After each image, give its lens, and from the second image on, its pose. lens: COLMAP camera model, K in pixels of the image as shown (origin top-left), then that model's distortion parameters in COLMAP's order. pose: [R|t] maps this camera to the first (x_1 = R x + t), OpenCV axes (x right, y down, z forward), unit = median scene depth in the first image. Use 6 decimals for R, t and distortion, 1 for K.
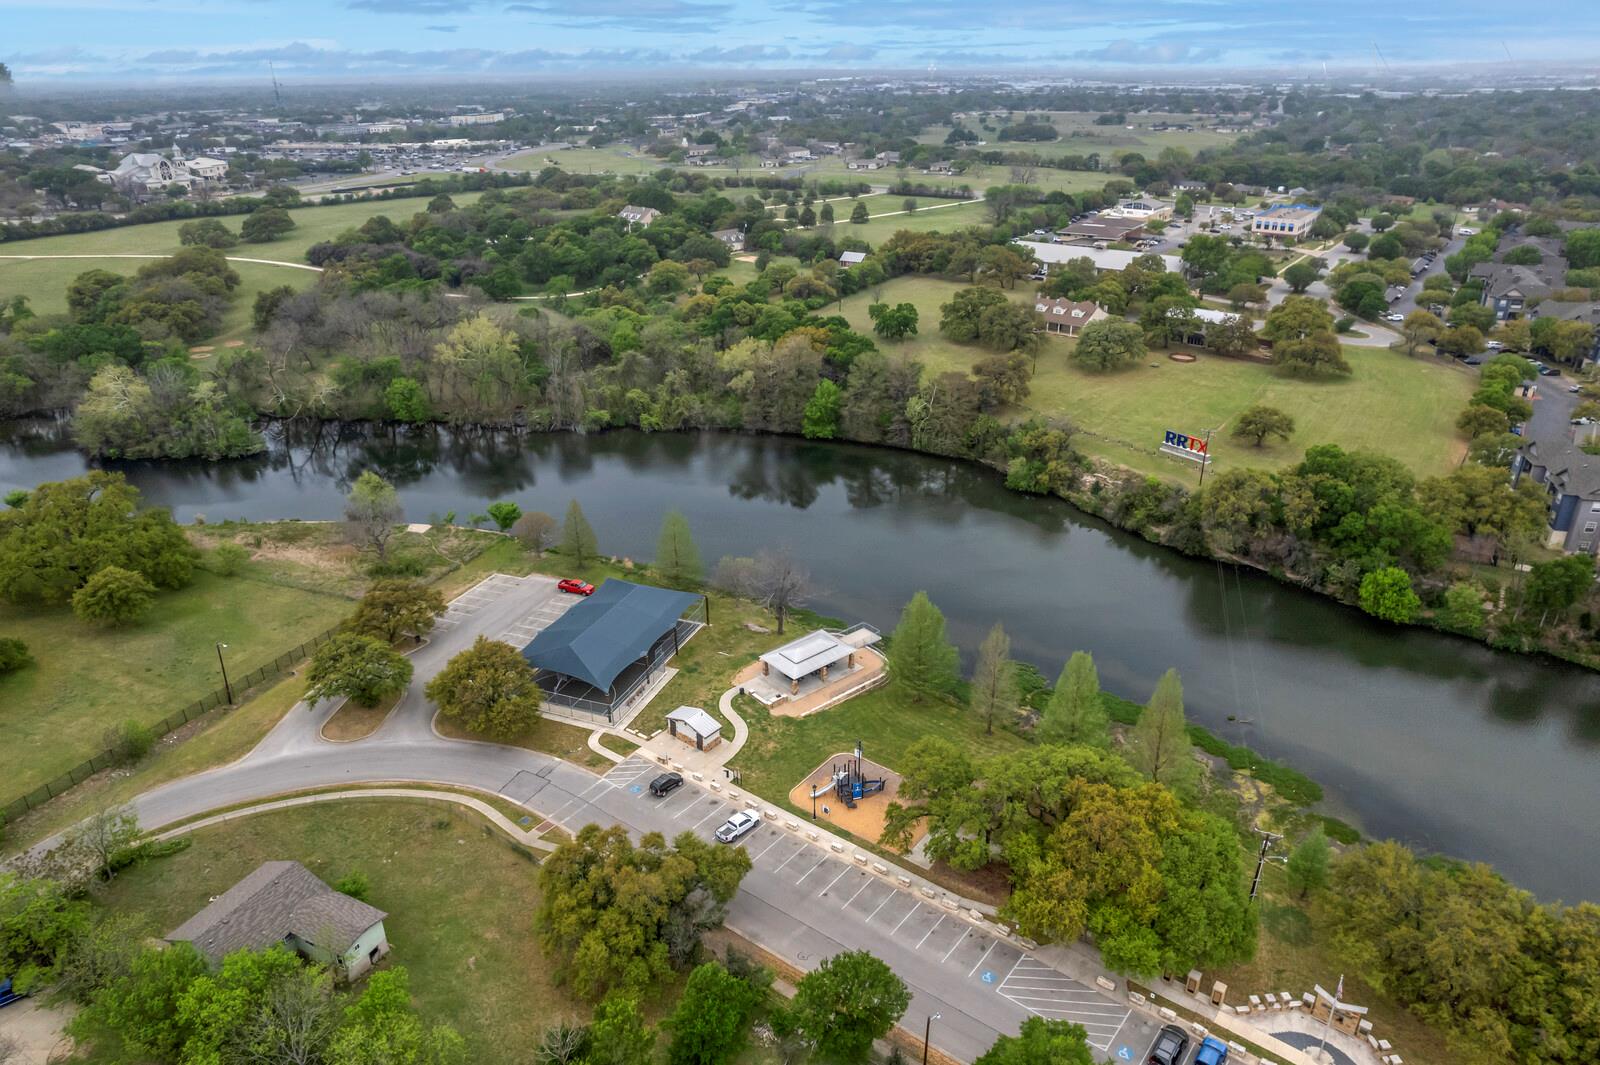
lens RADIAL K [[1024.8, 0, 800.1], [0, 1024.8, 537.7], [0, 0, 1]] dist [-0.063173, 0.043664]
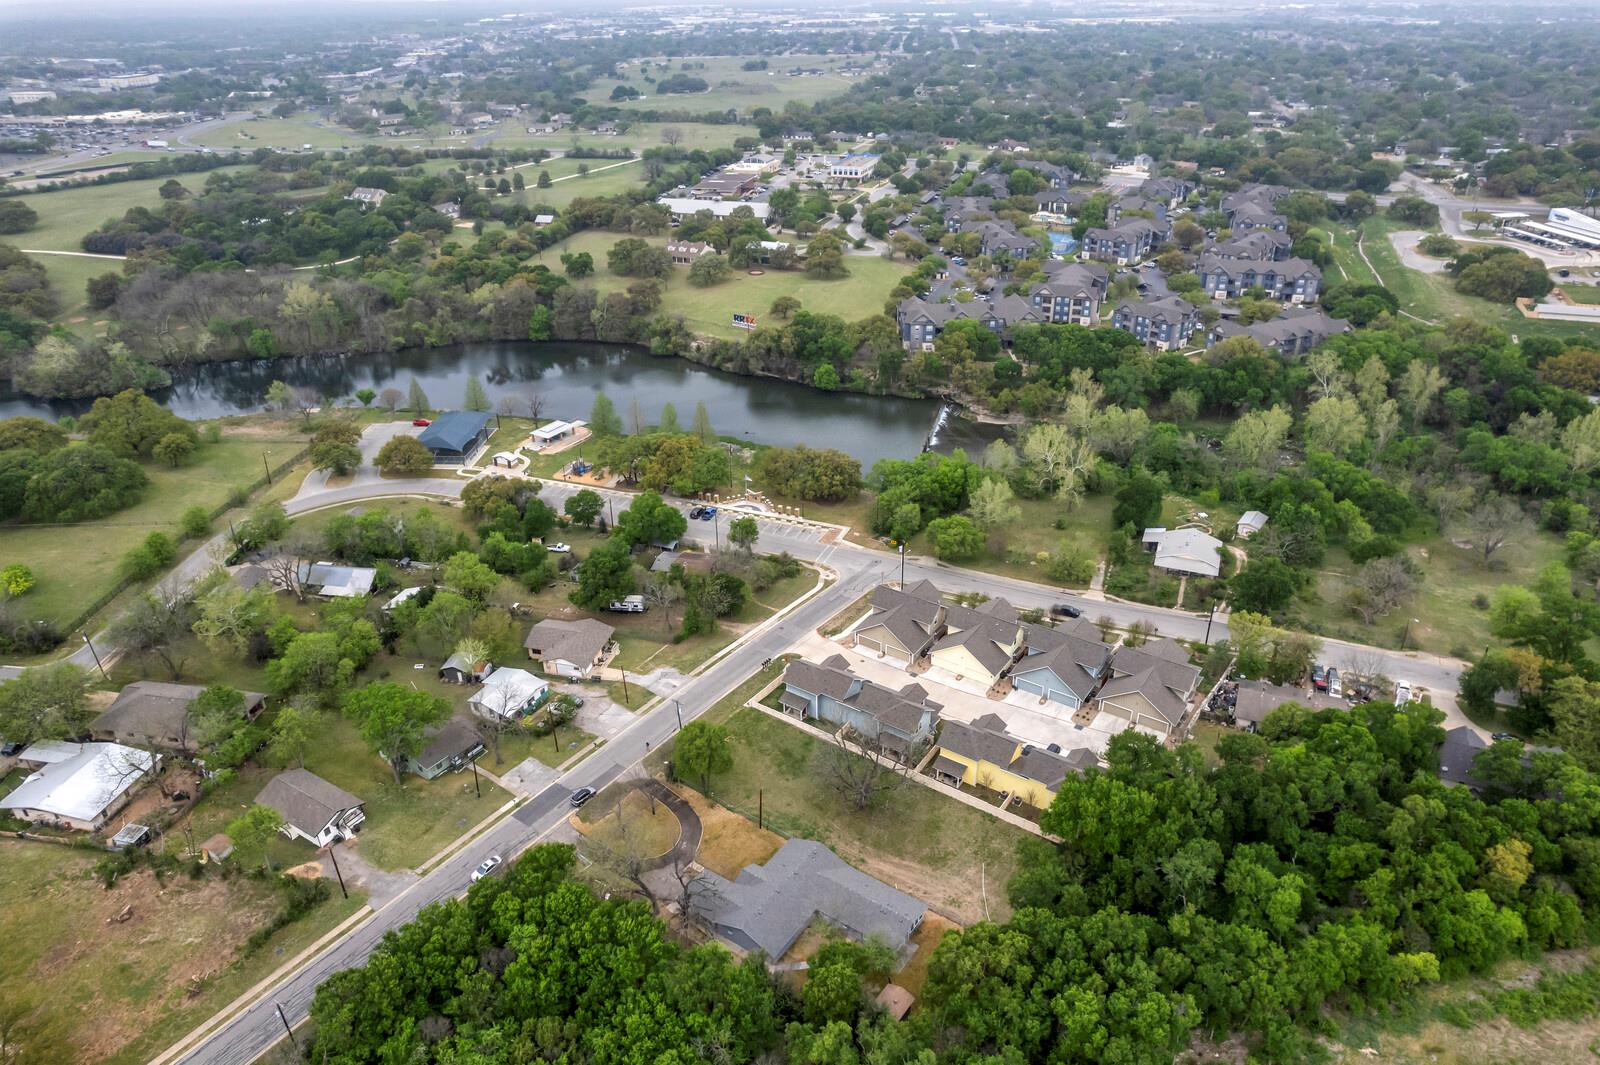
lens RADIAL K [[1024.8, 0, 804.7], [0, 1024.8, 528.9], [0, 0, 1]] dist [-0.063173, 0.043664]
pose [[0.956097, -0.141845, 0.256436, -0.032716], [0.126833, 0.989141, 0.074247, 0.116324], [-0.264183, -0.038462, 0.963705, -0.609308]]
